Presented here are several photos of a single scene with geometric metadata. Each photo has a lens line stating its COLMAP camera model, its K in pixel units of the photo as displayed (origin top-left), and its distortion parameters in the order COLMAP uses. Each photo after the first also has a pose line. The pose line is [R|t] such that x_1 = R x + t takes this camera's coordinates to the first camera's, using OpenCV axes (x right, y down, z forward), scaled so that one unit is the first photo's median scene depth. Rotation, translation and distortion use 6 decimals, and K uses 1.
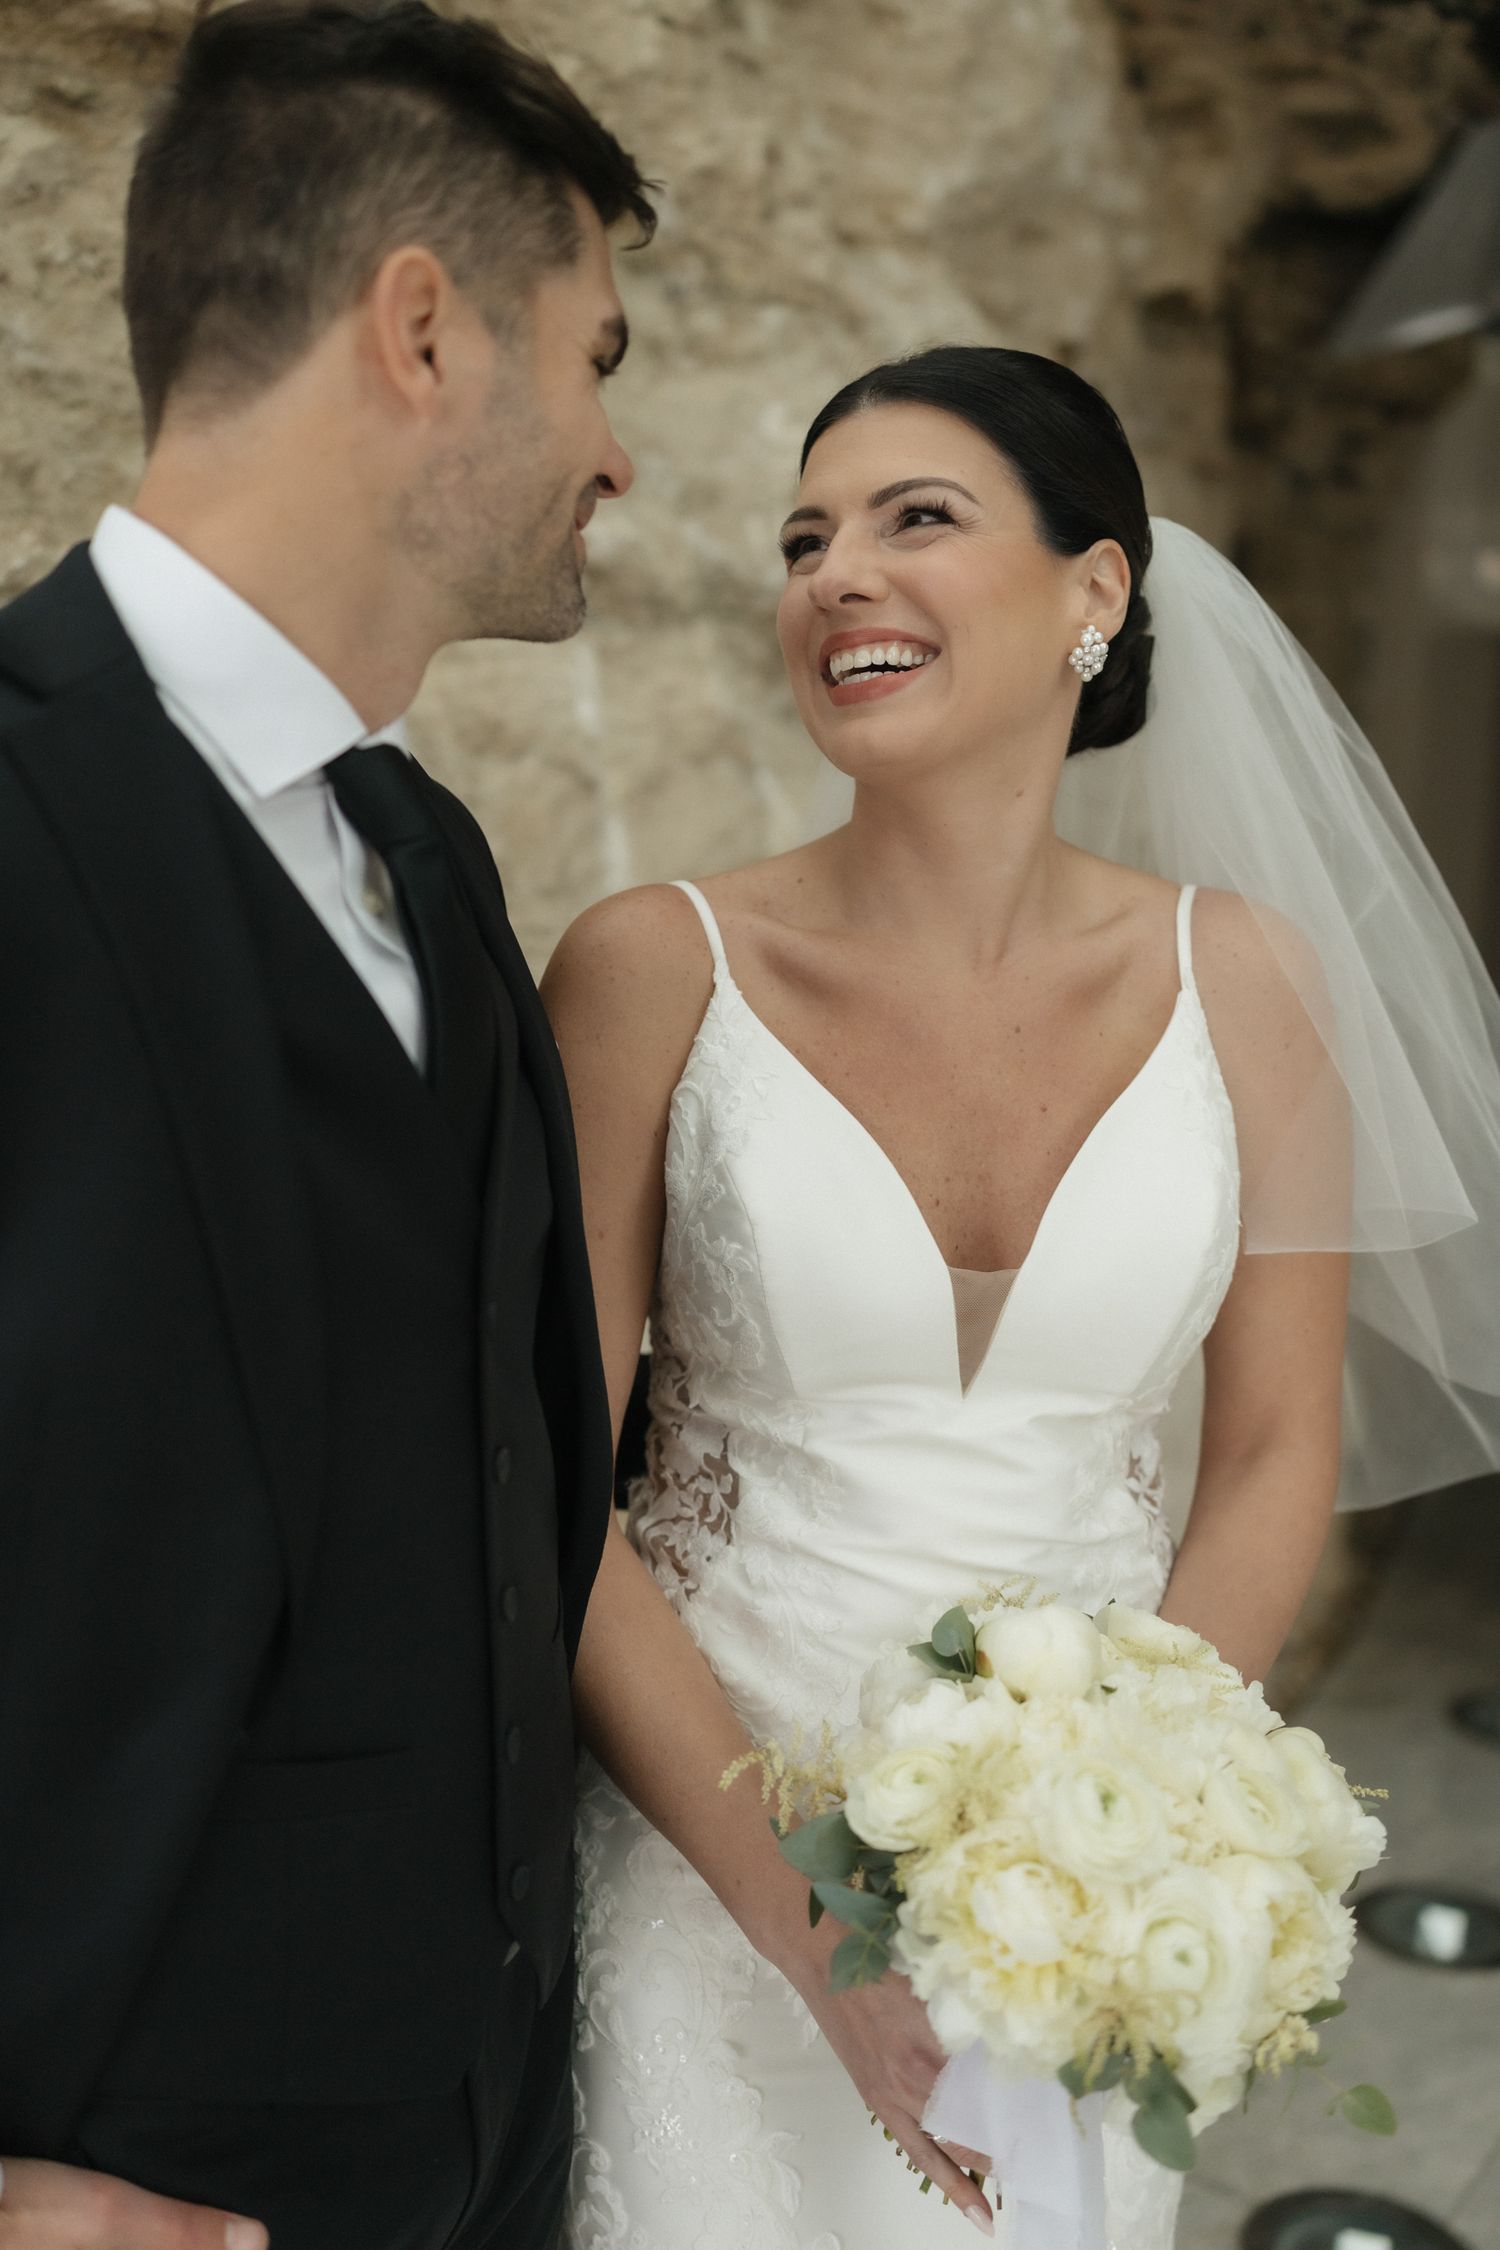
lens RADIAL K [[2127.6, 0, 701.3], [0, 2127.6, 1125.3], [0, 0, 1]] dist [-0.011617, -0.004009]
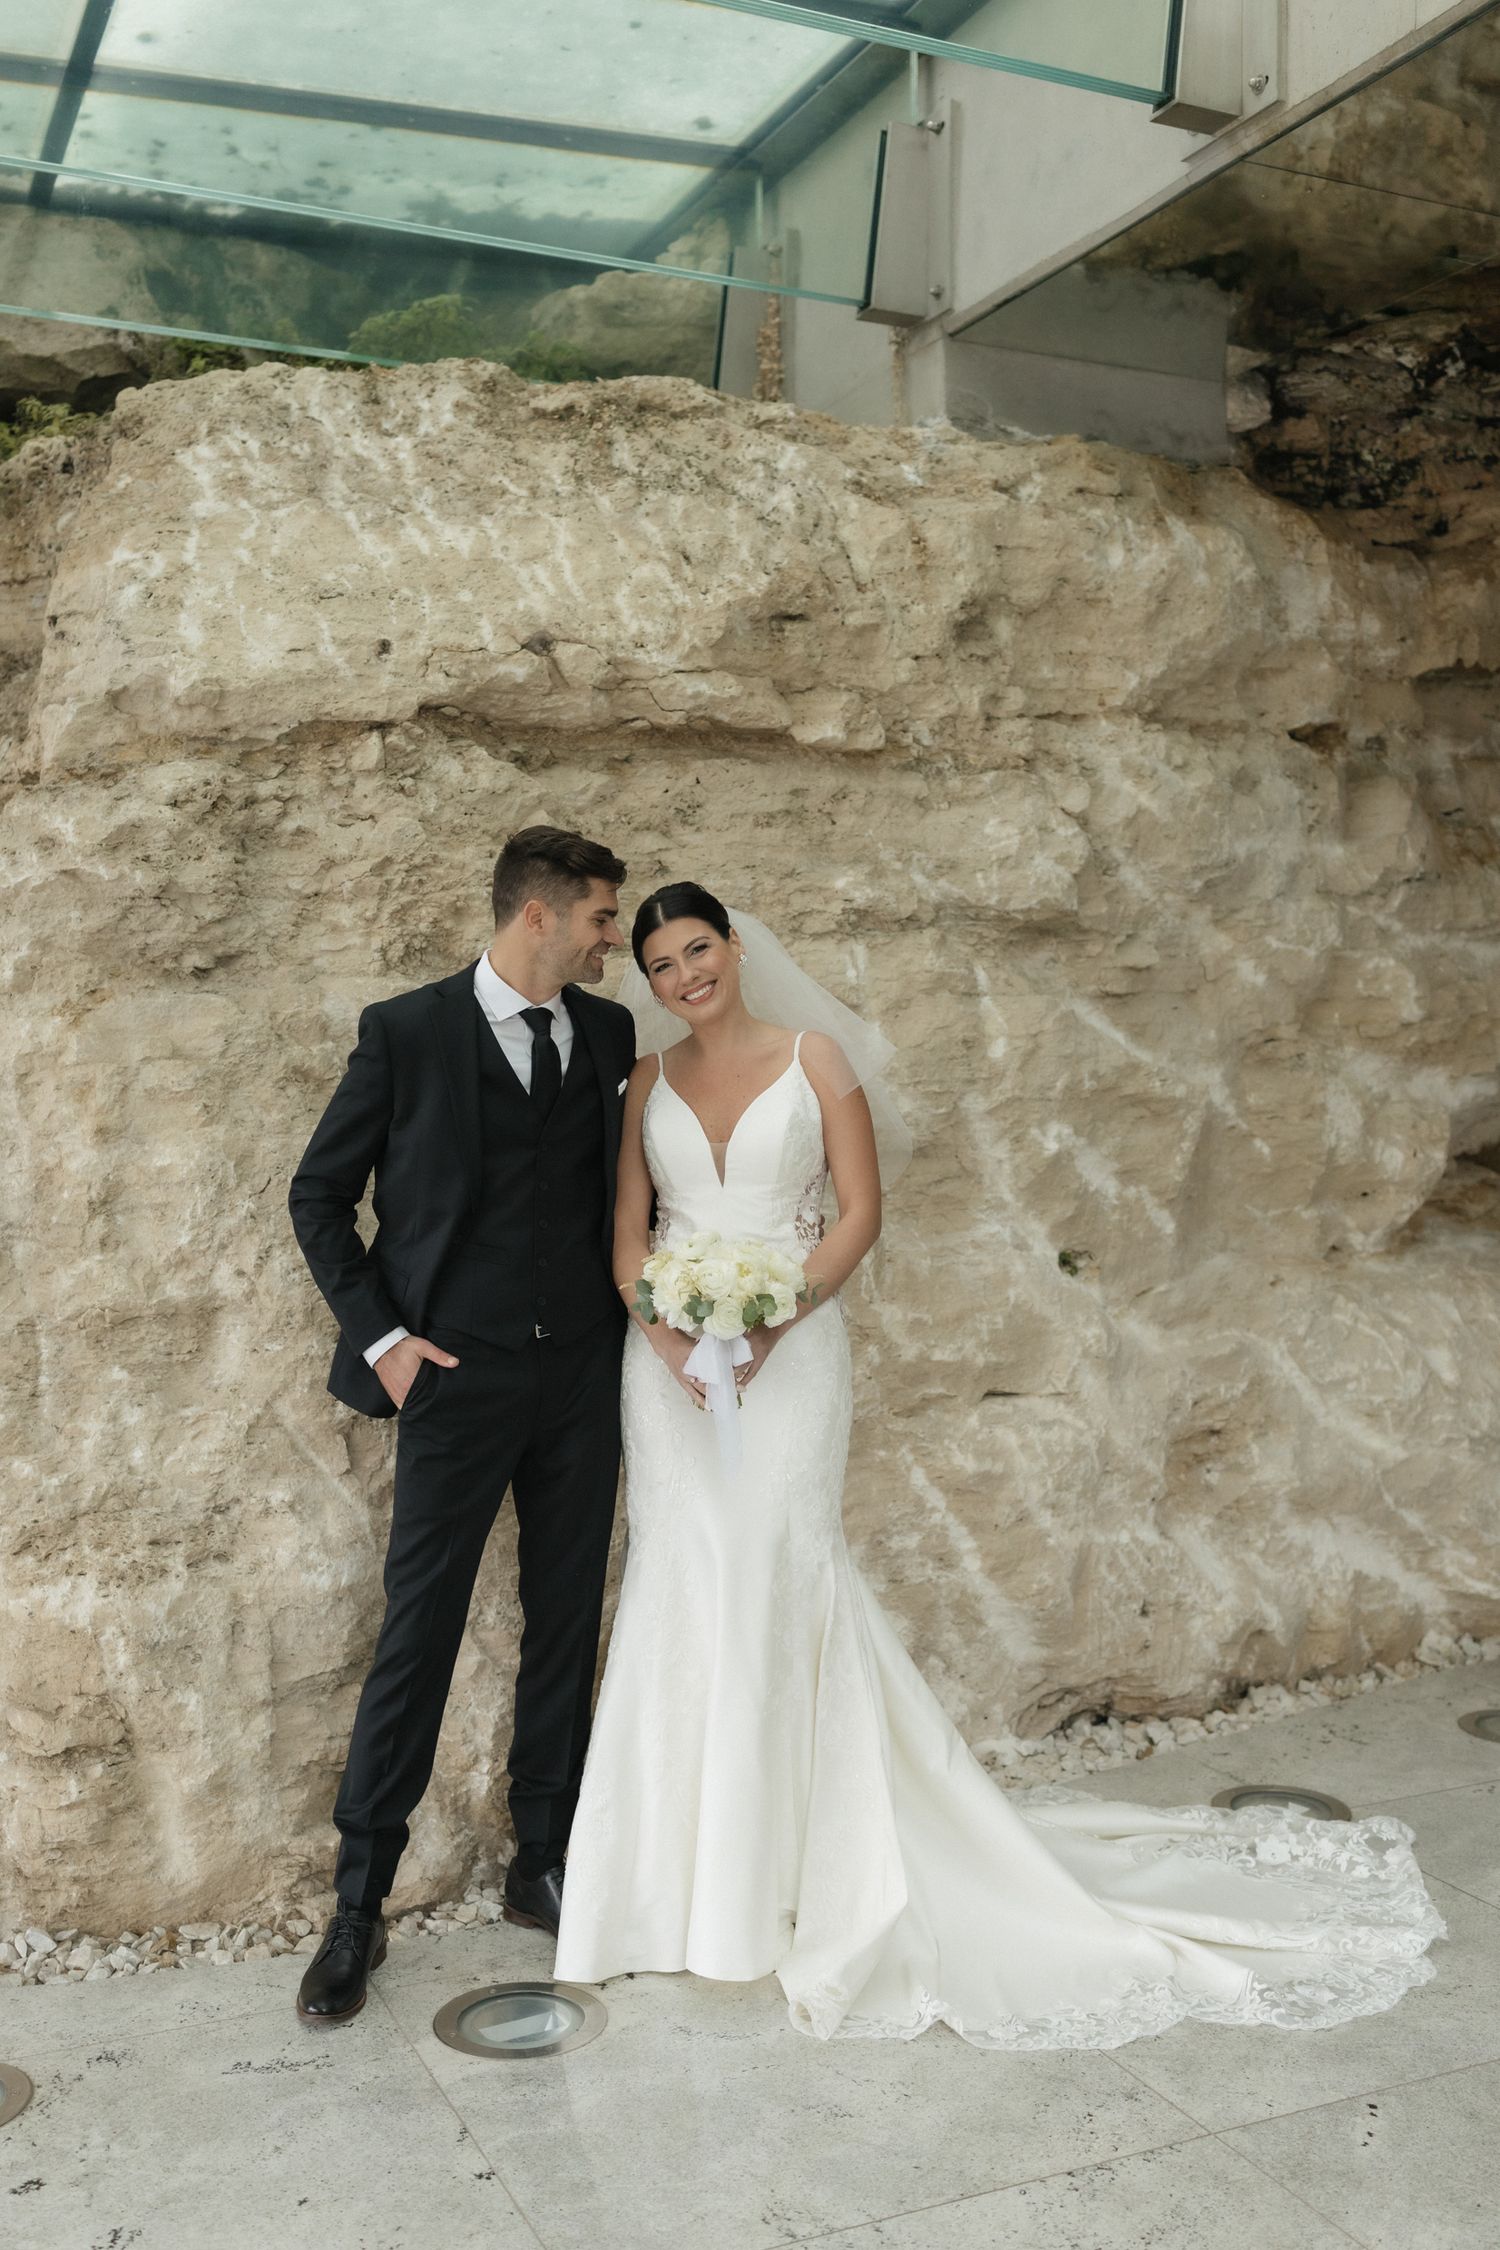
lens RADIAL K [[2127.6, 0, 701.3], [0, 2127.6, 1125.3], [0, 0, 1]] dist [-0.011617, -0.004009]
pose [[0.875566, -0.008278, -0.483028, 0.770779], [-0.040859, 0.995002, -0.091116, 0.152405], [0.481368, 0.099513, 0.870851, -0.883080]]
